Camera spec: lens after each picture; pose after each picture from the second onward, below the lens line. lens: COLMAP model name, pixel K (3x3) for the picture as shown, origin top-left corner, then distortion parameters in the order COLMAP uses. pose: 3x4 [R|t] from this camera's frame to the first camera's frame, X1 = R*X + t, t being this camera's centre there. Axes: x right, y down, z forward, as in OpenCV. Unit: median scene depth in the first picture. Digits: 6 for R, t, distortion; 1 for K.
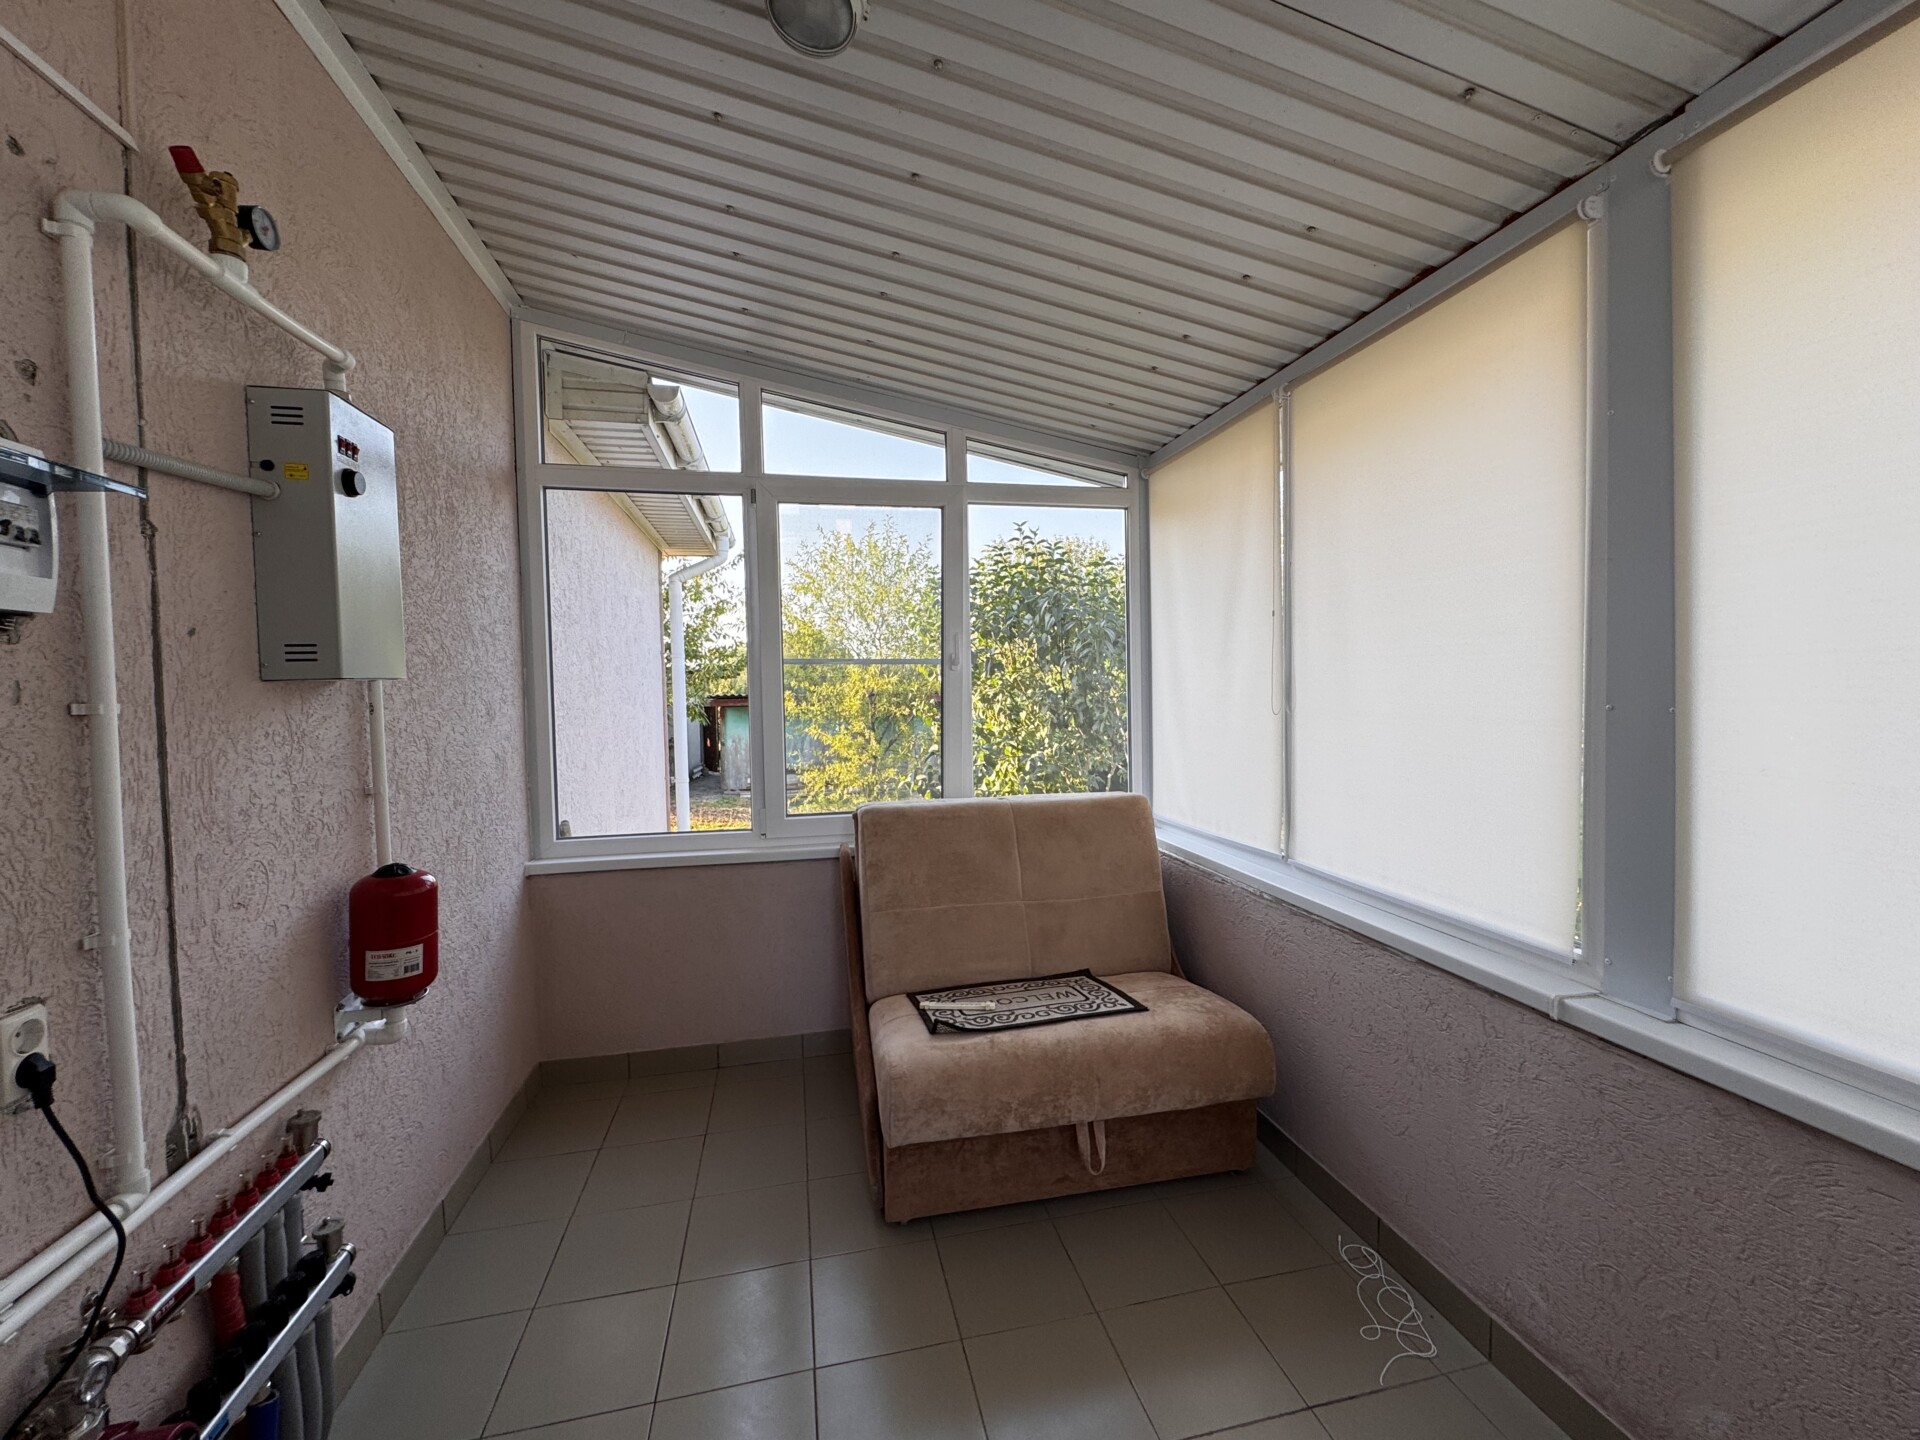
lens RADIAL K [[763.5, 0, 955.5], [0, 763.5, 716.7], [0, 0, 1]] dist [-0.002932, 0.000635]
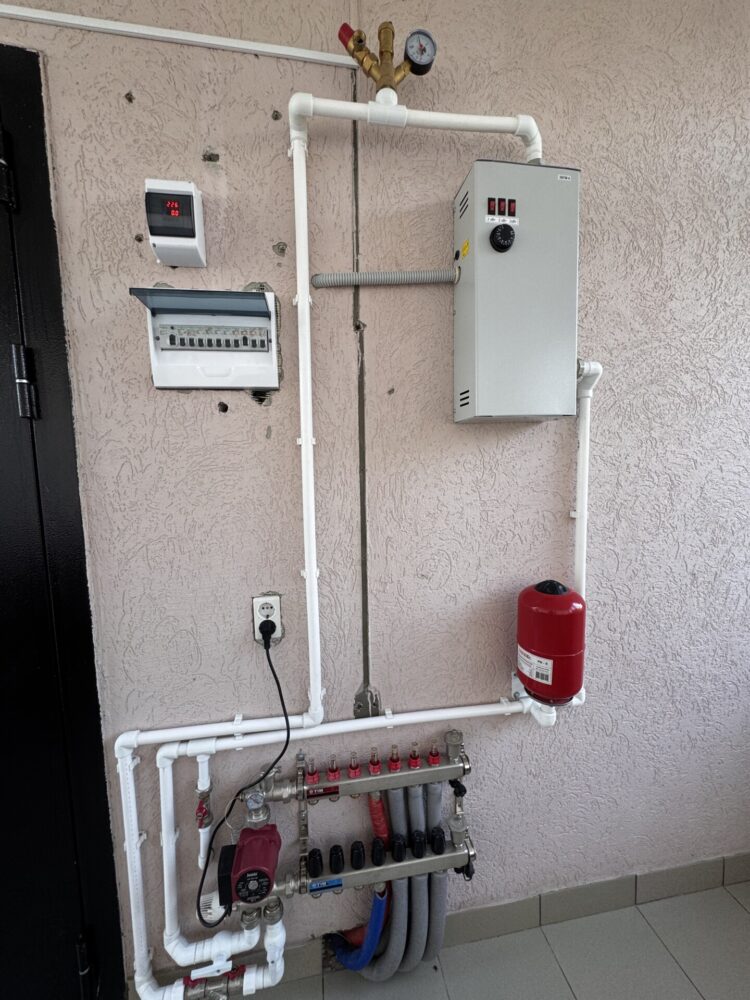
lens RADIAL K [[397.7, 0, 373.6], [0, 397.7, 498.3], [0, 0, 1]] dist [-0.002932, 0.000635]
pose [[-0.049325, 0.109553, -0.992756, -0.194745], [-0.019782, 0.993664, 0.110637, 0.013273], [0.998587, 0.025096, -0.046845, 1.005575]]
